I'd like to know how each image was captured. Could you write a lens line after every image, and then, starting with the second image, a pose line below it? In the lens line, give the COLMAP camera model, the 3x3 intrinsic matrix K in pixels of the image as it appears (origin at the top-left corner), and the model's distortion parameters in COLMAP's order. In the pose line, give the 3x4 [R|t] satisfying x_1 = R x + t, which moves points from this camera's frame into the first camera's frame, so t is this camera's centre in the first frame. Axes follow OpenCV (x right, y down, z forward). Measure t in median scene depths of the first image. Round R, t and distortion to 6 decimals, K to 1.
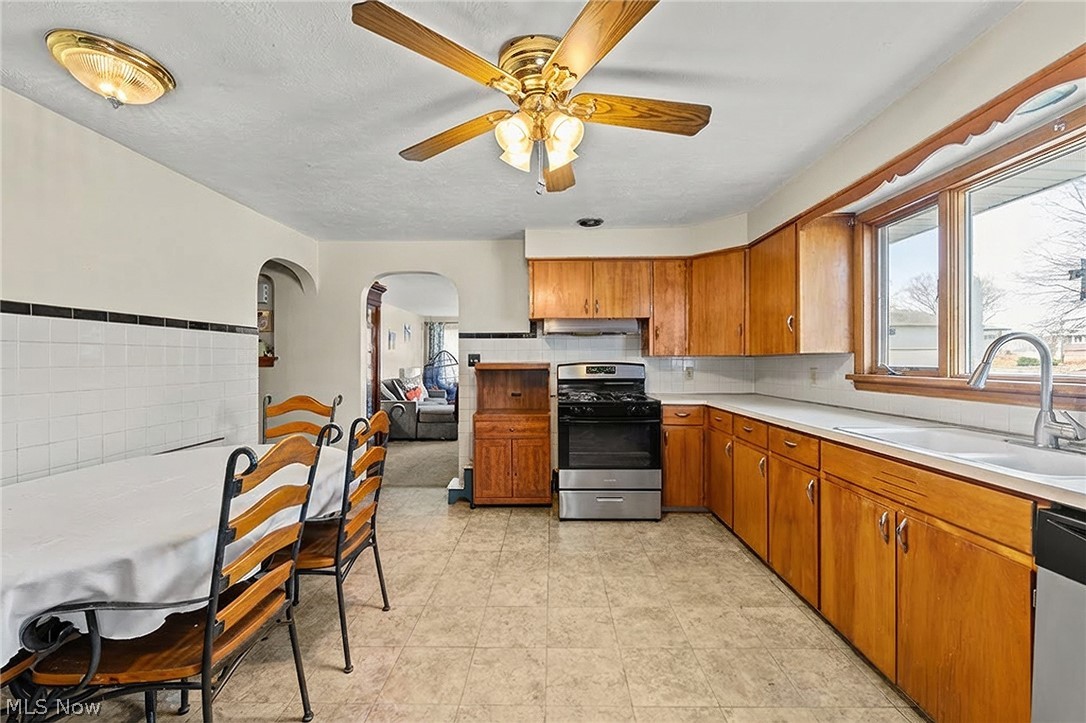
lens RADIAL K [[421.5, 0, 543.2], [0, 421.5, 362.3], [0, 0, 1]] dist [-0.001698, 0.000066]
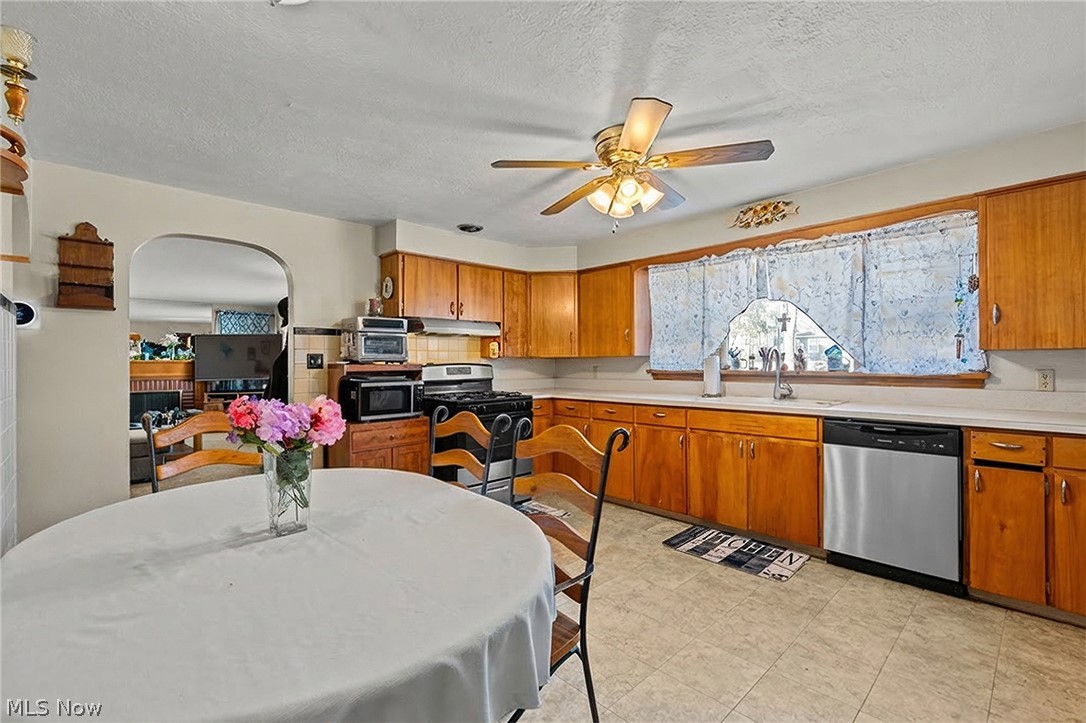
lens RADIAL K [[474.0, 0, 537.2], [0, 474.0, 359.6], [0, 0, 1]] dist [-0.002848, -0.000092]
pose [[0.717755, 0.002115, 0.696293, -0.616633], [0.006218, 0.999936, -0.009447, 0.003466], [-0.696268, 0.011110, 0.717696, 0.053123]]
